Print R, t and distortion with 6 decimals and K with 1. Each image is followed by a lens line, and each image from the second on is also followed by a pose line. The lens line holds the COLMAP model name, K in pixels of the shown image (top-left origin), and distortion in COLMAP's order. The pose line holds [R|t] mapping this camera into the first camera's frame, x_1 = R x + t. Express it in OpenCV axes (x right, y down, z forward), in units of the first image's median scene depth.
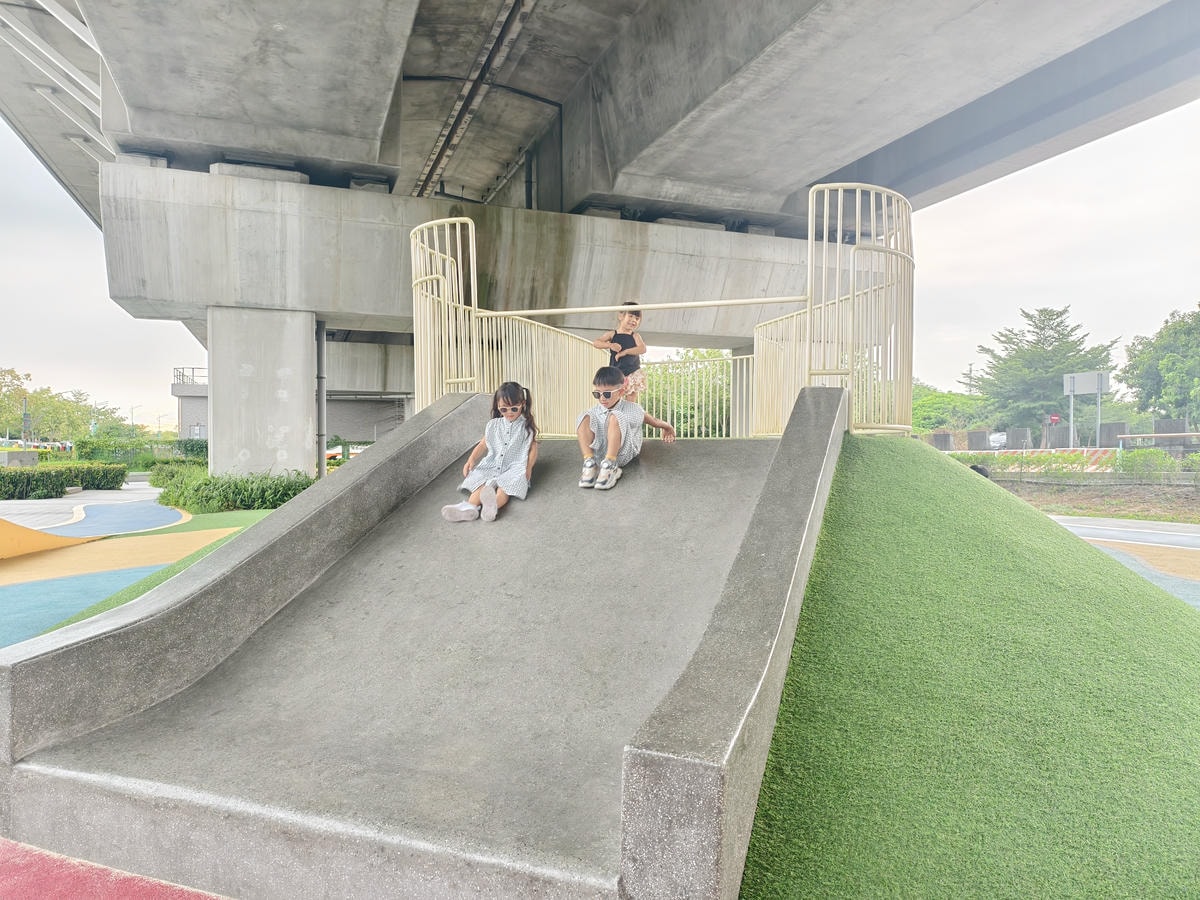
lens RADIAL K [[801.9, 0, 600.0], [0, 801.9, 450.0], [0, 0, 1]] dist [0.005899, 0.001260]
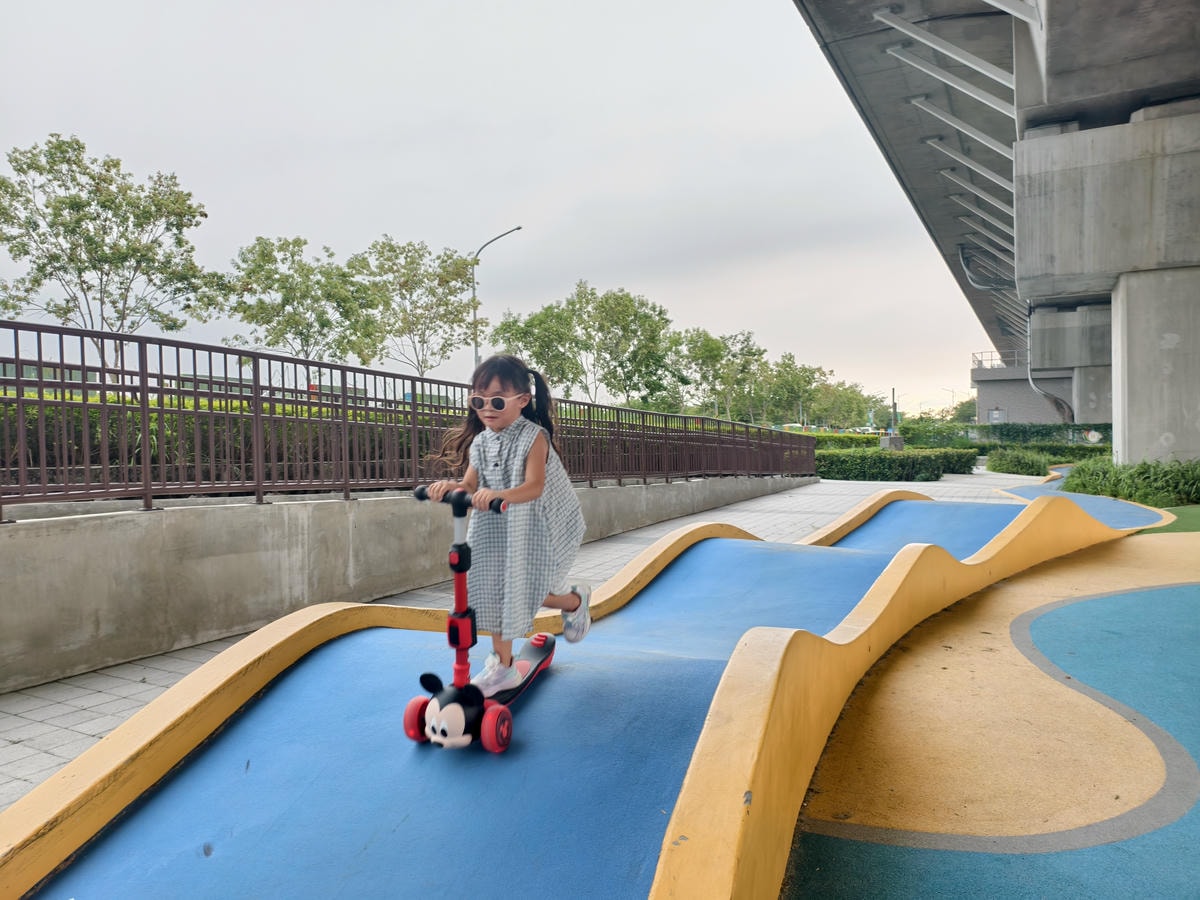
lens RADIAL K [[801.4, 0, 600.0], [0, 801.4, 450.0], [0, 0, 1]] dist [-0.003267, -0.005616]
pose [[0.656840, 0.004903, -0.754014, -0.192693], [0.009707, 0.999841, 0.014957, -0.001086], [0.753967, -0.017143, 0.656688, -0.028059]]
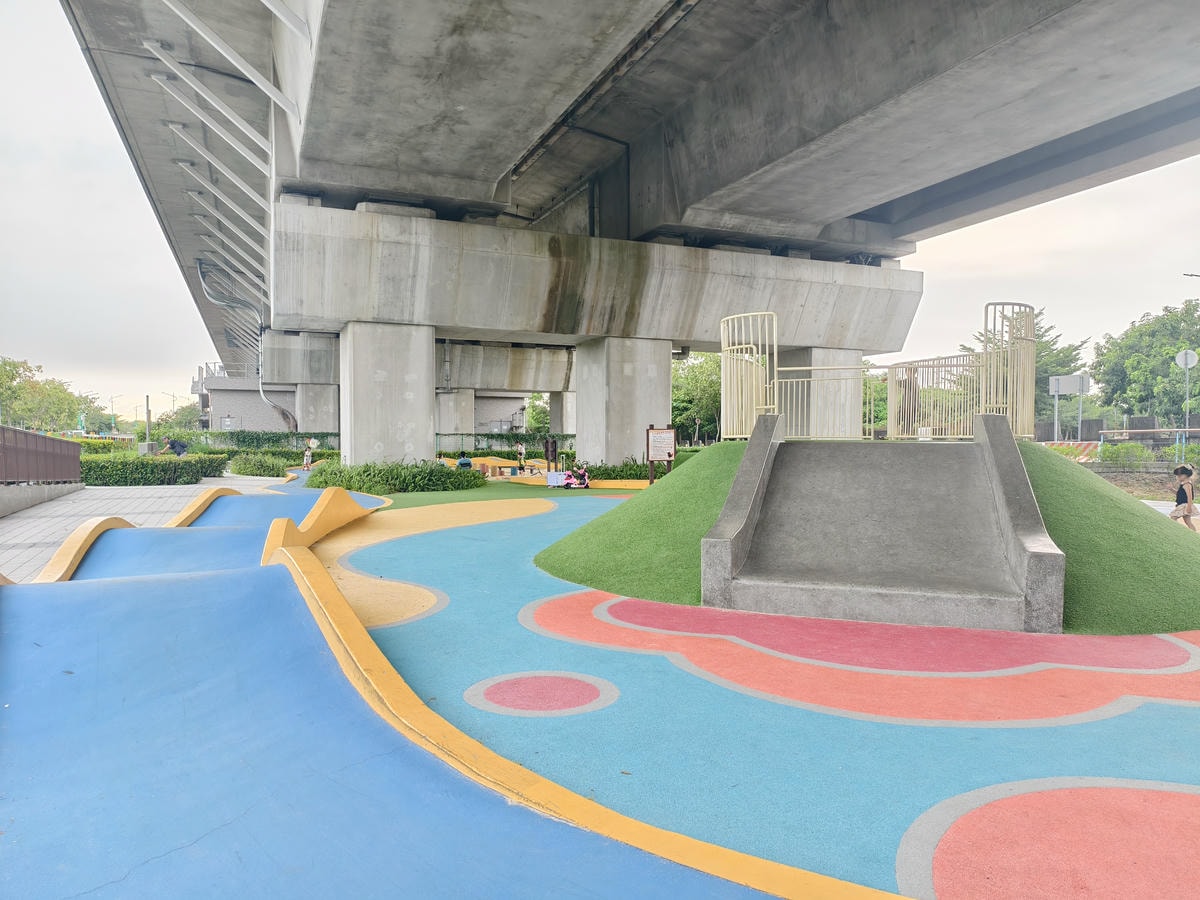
lens RADIAL K [[819.3, 0, 575.3], [0, 819.3, 448.9], [0, 0, 1]] dist [0.011095, -0.000045]
pose [[0.999586, 0.001236, 0.028760, -0.186120], [-0.001568, 0.999932, 0.011545, -0.005414], [-0.028744, -0.011585, 0.999520, -0.215916]]
